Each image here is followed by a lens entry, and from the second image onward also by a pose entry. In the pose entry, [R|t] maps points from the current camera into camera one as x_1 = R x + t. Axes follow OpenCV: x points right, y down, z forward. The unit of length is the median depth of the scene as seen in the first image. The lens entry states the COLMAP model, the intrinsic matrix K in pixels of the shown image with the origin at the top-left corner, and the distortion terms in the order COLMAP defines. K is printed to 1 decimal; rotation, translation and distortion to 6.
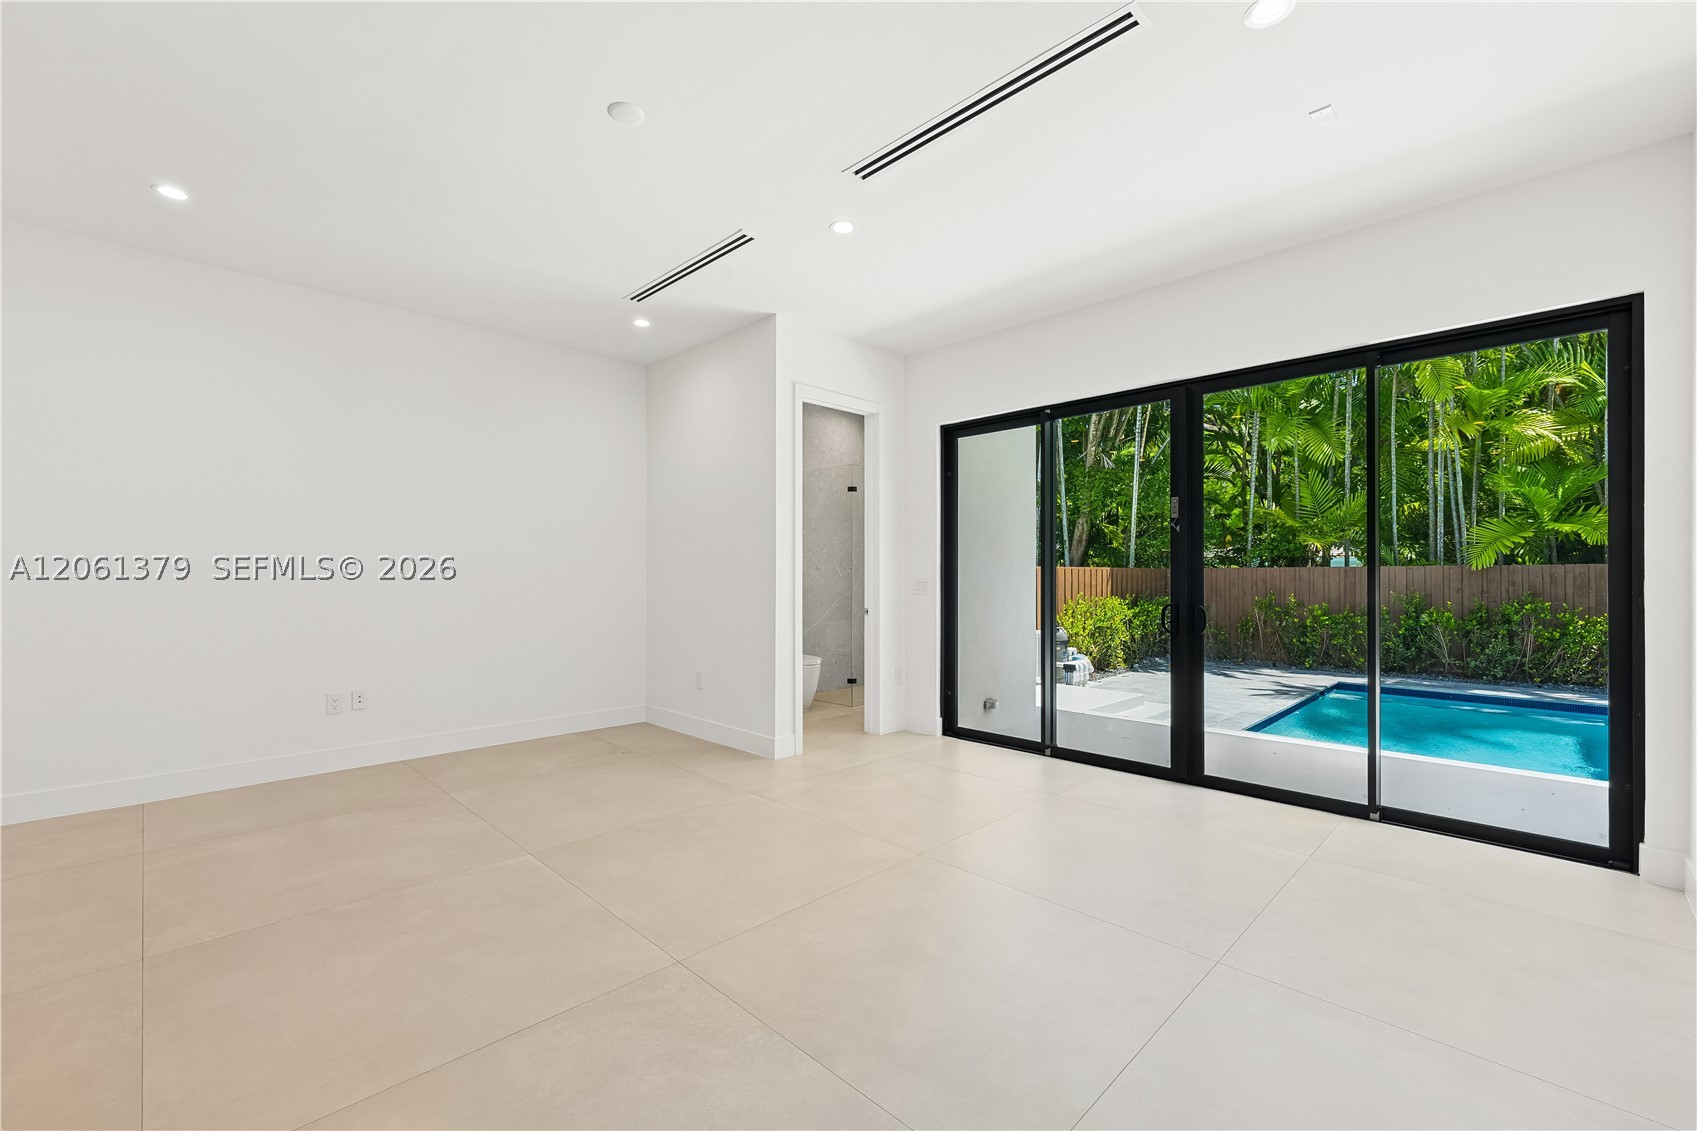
lens RADIAL K [[706.4, 0, 849.8], [0, 706.4, 574.4], [0, 0, 1]] dist [0.000748, 0.000234]
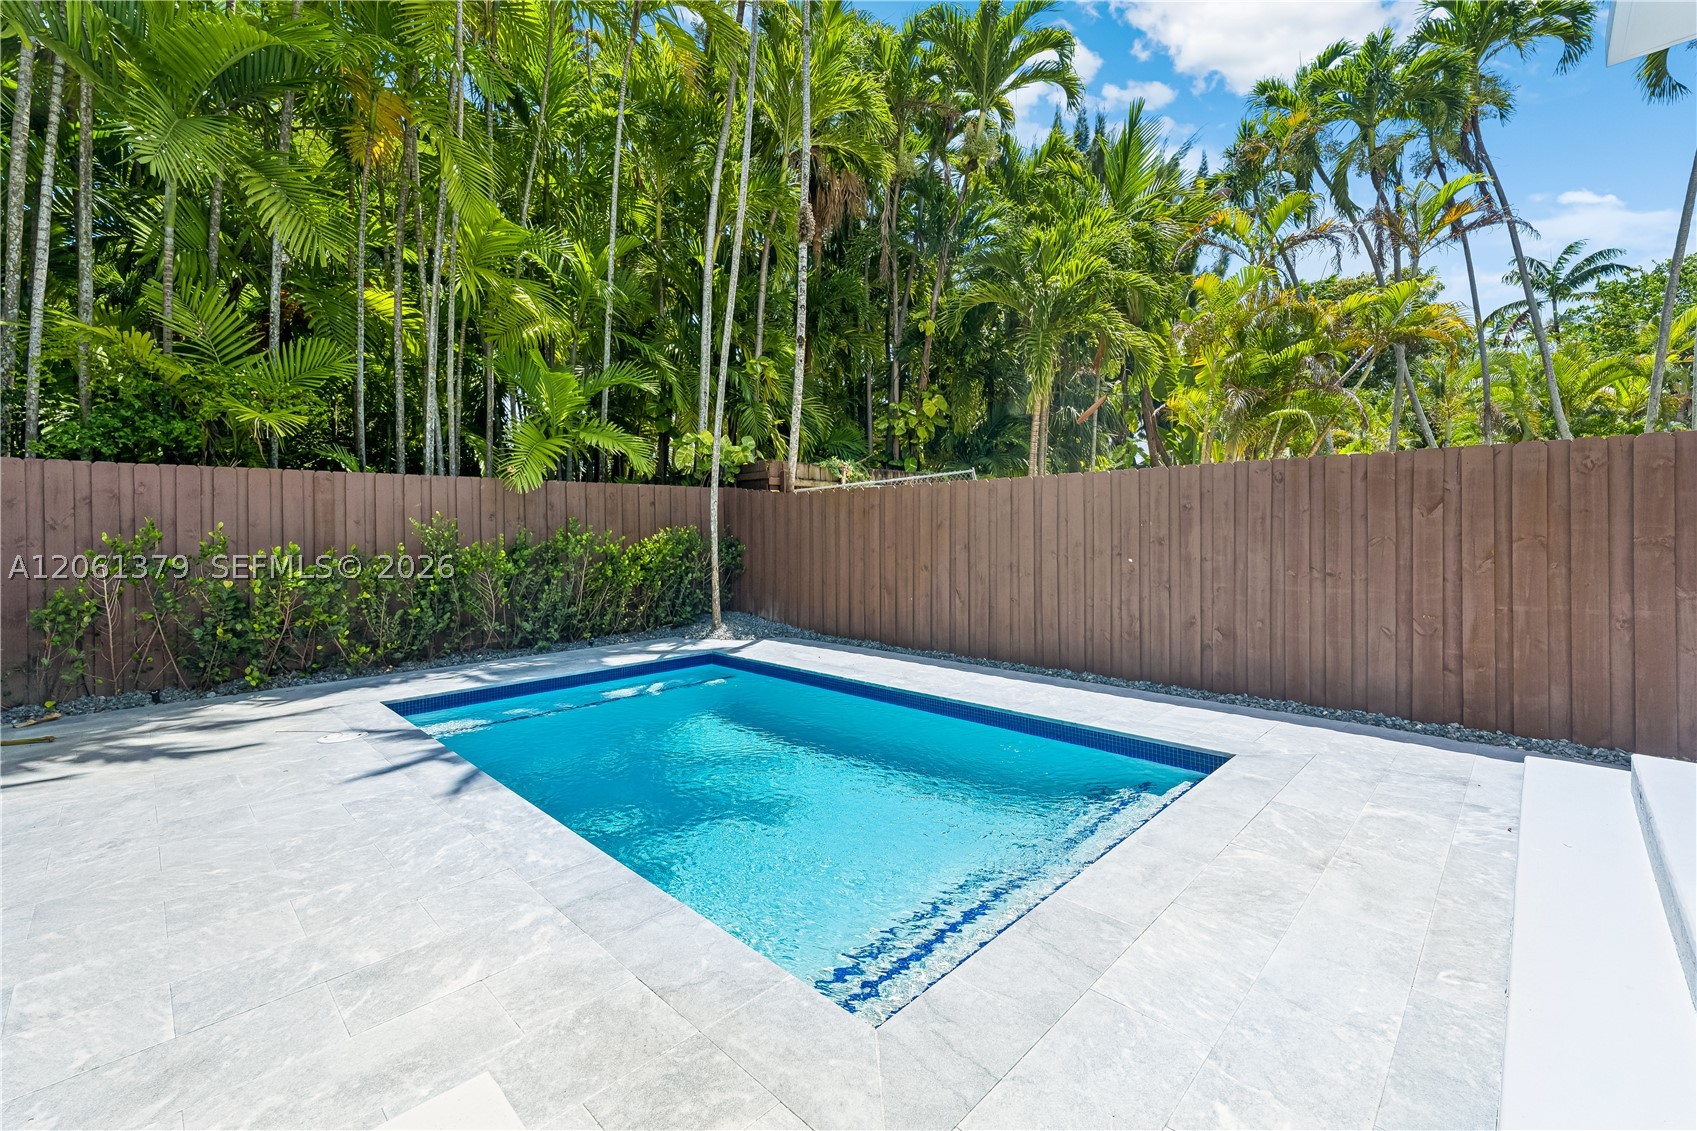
lens RADIAL K [[709.3, 0, 840.0], [0, 709.3, 541.3], [0, 0, 1]] dist [0.000385, 0.000370]
pose [[-0.001451, -0.011858, 0.999929, 0.216788], [0.010789, 0.999871, 0.011873, 0.042018], [-0.999941, 0.010806, -0.001323, 0.702341]]
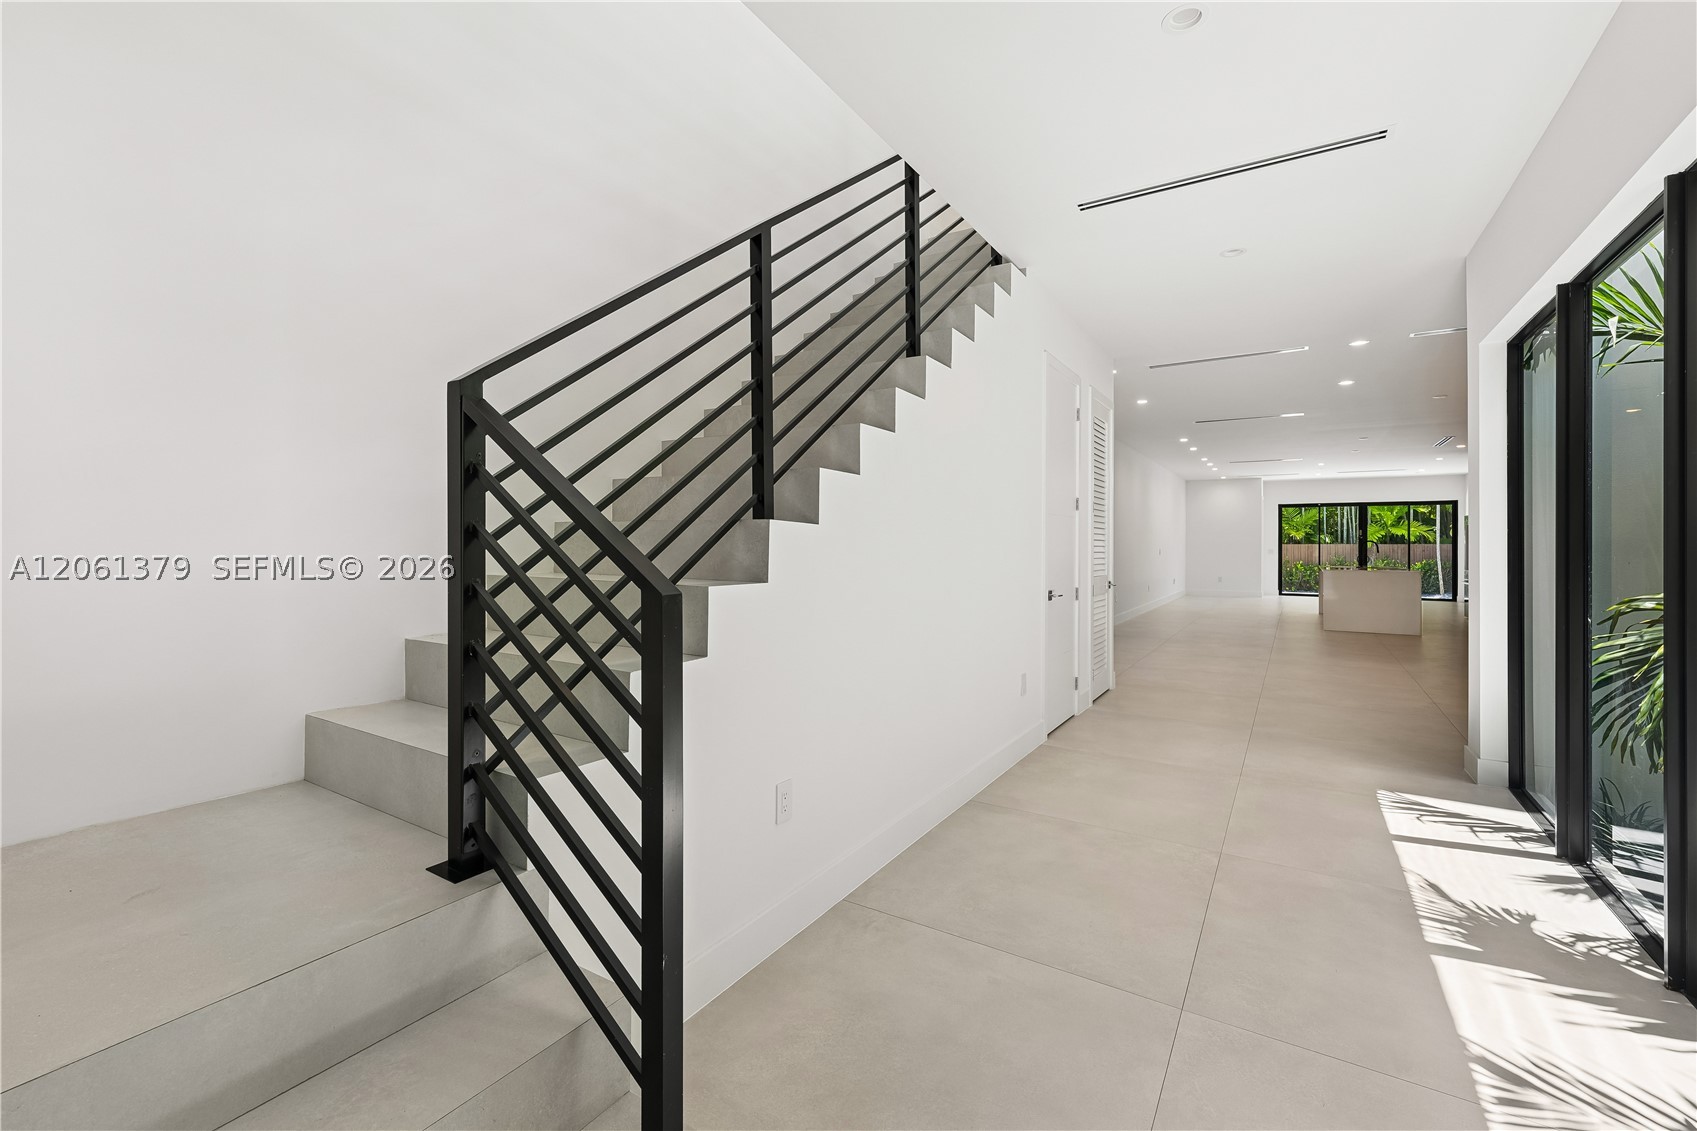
lens RADIAL K [[709.3, 0, 840.0], [0, 709.3, 541.3], [0, 0, 1]] dist [0.000385, 0.000370]
pose [[0.979427, 0.007360, 0.201664, -1.296824], [-0.006739, 0.999970, -0.003768, -0.002441], [-0.201686, 0.002331, 0.979448, -0.950197]]
